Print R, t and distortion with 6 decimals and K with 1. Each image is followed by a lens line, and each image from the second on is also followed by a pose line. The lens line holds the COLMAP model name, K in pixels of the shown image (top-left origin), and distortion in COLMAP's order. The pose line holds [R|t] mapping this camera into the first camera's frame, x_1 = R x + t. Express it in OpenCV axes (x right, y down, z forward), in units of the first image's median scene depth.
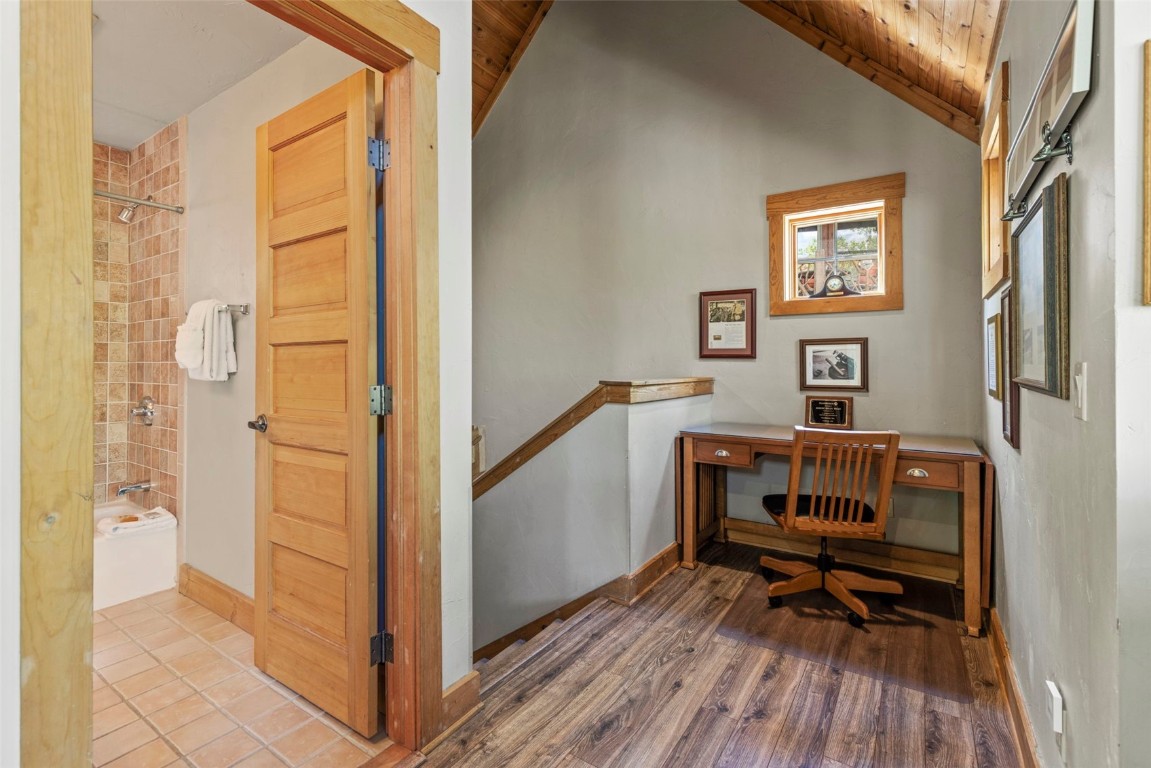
lens RADIAL K [[520.7, 0, 577.3], [0, 520.7, 368.5], [0, 0, 1]] dist [0.001397, 0.000516]
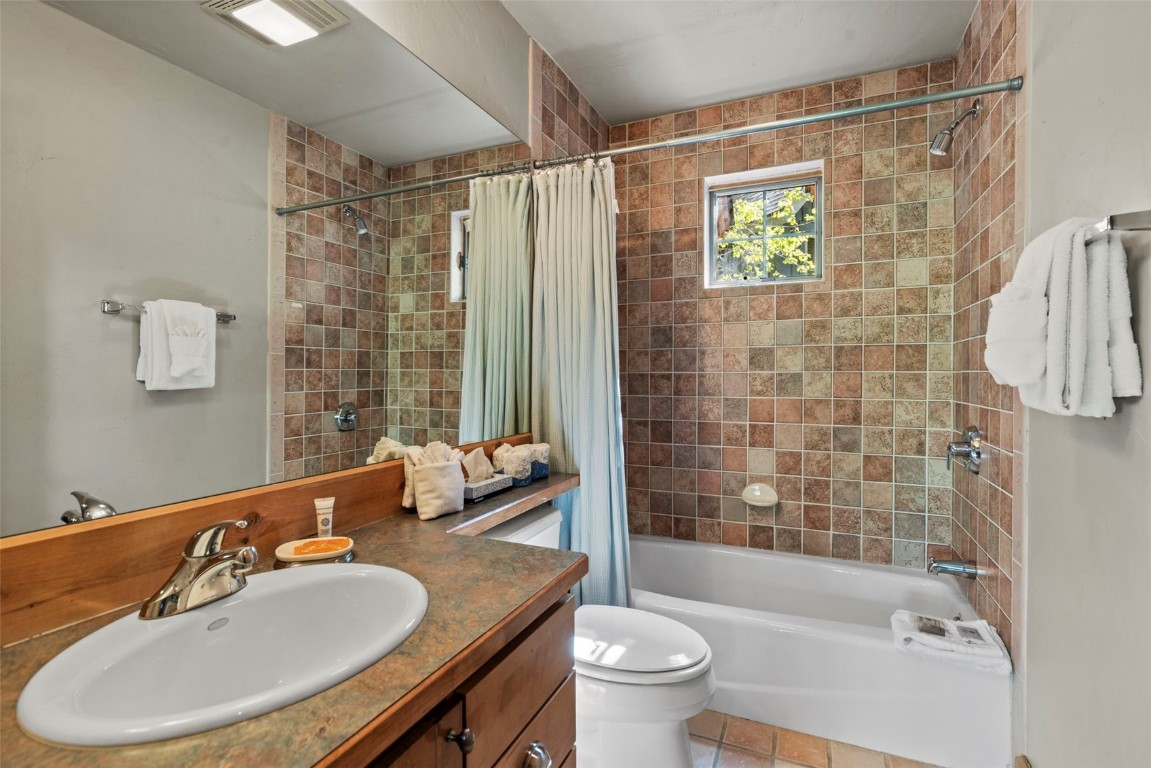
lens RADIAL K [[538.7, 0, 576.5], [0, 538.7, 376.7], [0, 0, 1]] dist [-0.003013, -0.000347]
pose [[0.166690, 0.001845, -0.986008, -0.276105], [-0.000241, 0.999998, 0.001831, -0.006563], [0.986009, -0.000068, 0.166691, 0.433769]]
